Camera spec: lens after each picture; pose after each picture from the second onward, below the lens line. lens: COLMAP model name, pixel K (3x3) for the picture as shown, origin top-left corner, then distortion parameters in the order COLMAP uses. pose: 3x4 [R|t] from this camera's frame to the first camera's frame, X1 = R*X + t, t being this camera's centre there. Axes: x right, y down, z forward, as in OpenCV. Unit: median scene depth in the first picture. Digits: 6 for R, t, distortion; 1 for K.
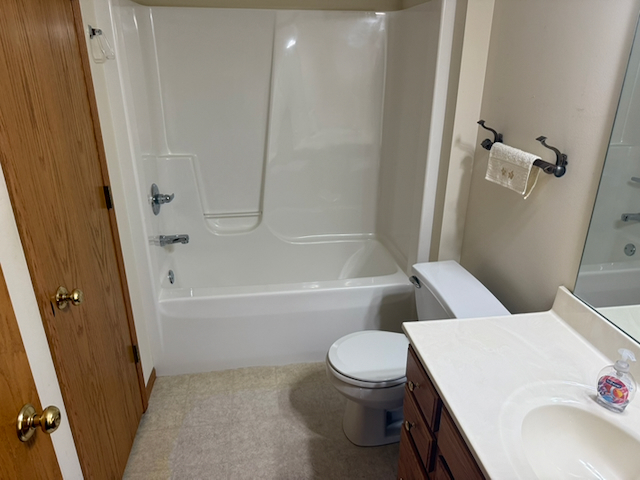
lens RADIAL K [[454.9, 0, 320.0], [0, 454.9, 240.9], [0, 0, 1]] dist [0.025466, -0.012577]
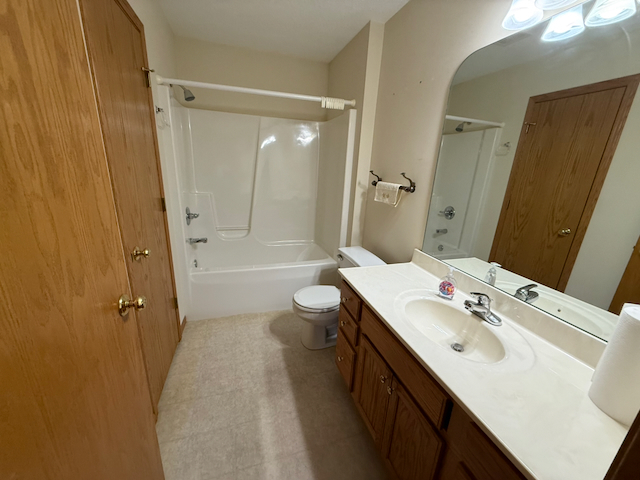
lens RADIAL K [[255.3, 0, 316.3], [0, 255.3, 239.7], [0, 0, 1]] dist [0.002191, 0.000601]
pose [[0.987191, -0.004473, 0.159483, -0.050403], [0.019272, 0.995631, -0.091370, 0.116082], [-0.158377, 0.093273, 0.982963, -0.006043]]
